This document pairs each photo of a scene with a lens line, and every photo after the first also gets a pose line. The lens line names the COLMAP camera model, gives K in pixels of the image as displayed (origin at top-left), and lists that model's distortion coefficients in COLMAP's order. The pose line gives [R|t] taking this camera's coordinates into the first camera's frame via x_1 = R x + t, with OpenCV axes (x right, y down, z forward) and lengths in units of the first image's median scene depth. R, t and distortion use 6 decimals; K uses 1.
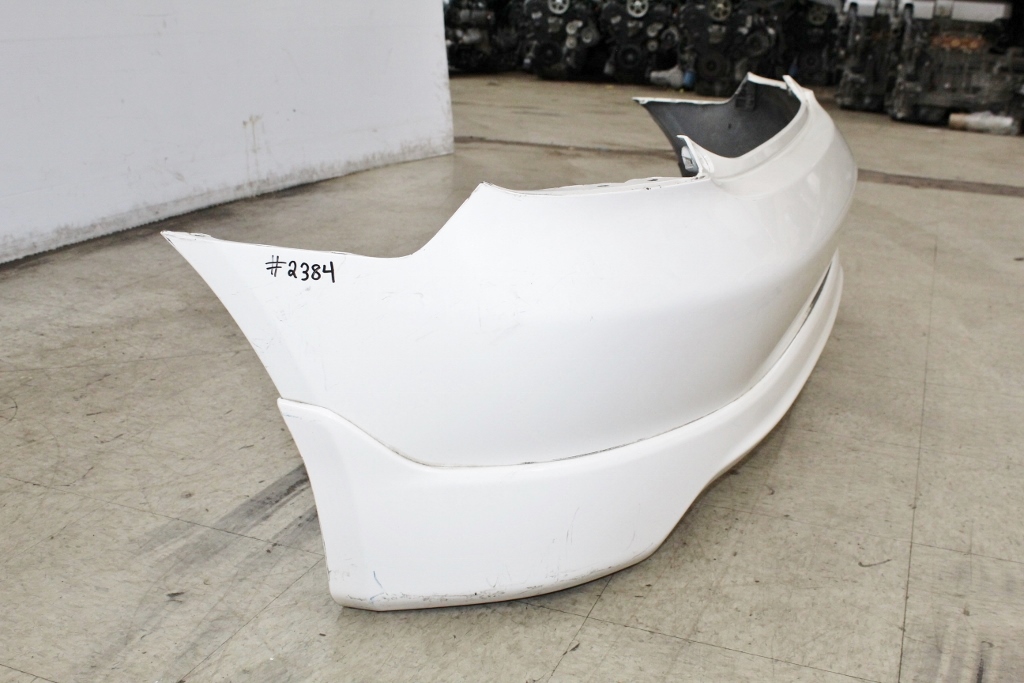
lens RADIAL K [[1088.6, 0, 512.0], [0, 1088.6, 341.5], [0, 0, 1]] dist [-0.095382, 0.056924]
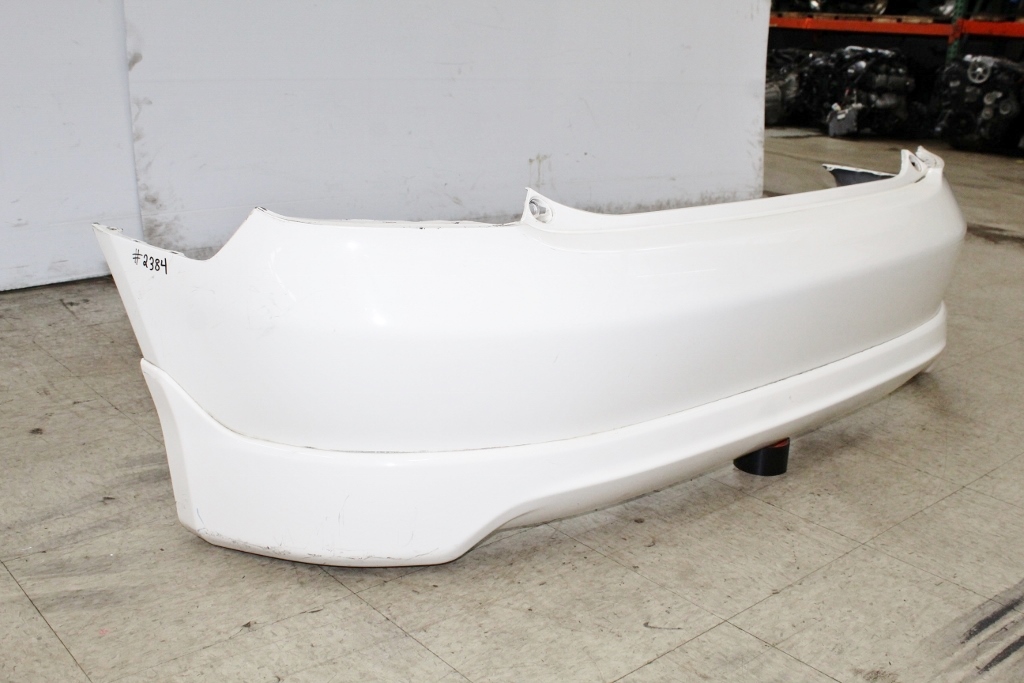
lens RADIAL K [[1028.9, 0, 510.9], [0, 1028.9, 352.5], [0, 0, 1]] dist [-0.120402, 0.116661]
pose [[0.890666, 0.152467, -0.428332, 0.286750], [-0.162485, 0.986621, 0.013324, -0.017703], [0.424633, 0.057731, 0.903523, 0.033752]]
